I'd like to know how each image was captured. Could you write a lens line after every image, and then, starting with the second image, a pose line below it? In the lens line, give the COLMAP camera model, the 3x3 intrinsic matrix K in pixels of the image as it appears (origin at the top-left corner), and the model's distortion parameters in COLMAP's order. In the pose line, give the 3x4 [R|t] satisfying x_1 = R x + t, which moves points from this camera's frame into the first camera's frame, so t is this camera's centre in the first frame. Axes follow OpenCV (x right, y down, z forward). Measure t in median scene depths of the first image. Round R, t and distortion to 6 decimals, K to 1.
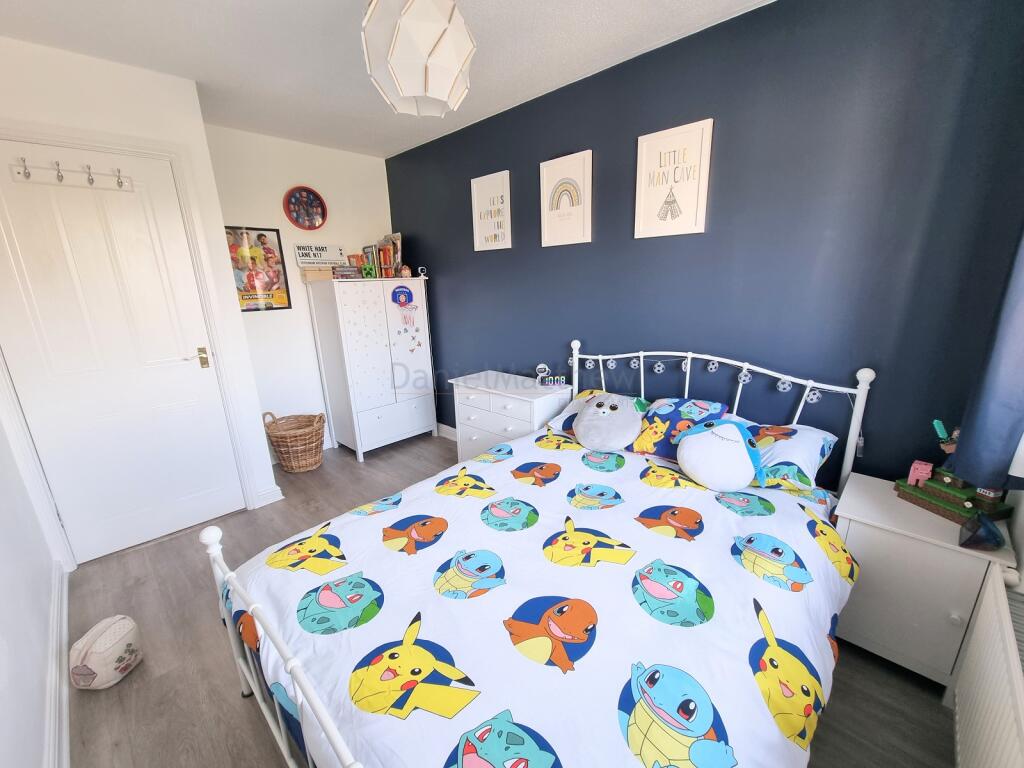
lens RADIAL K [[419.8, 0, 513.1], [0, 419.8, 384.5], [0, 0, 1]] dist [-0.002643, -0.000616]
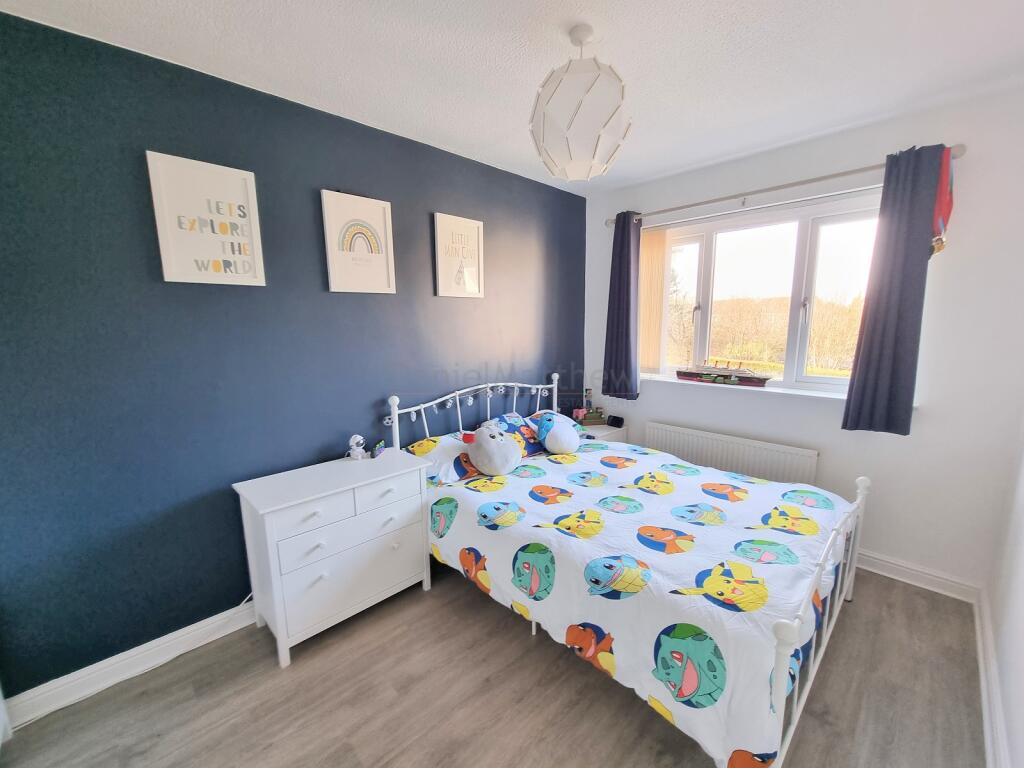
lens RADIAL K [[419.8, 0, 514.2], [0, 419.8, 385.6], [0, 0, 1]] dist [-0.002643, -0.000616]
pose [[0.037092, -0.123307, 0.991675, -0.810851], [0.255461, 0.960555, 0.109883, -0.174109], [-0.966108, 0.249259, 0.067129, 0.733287]]
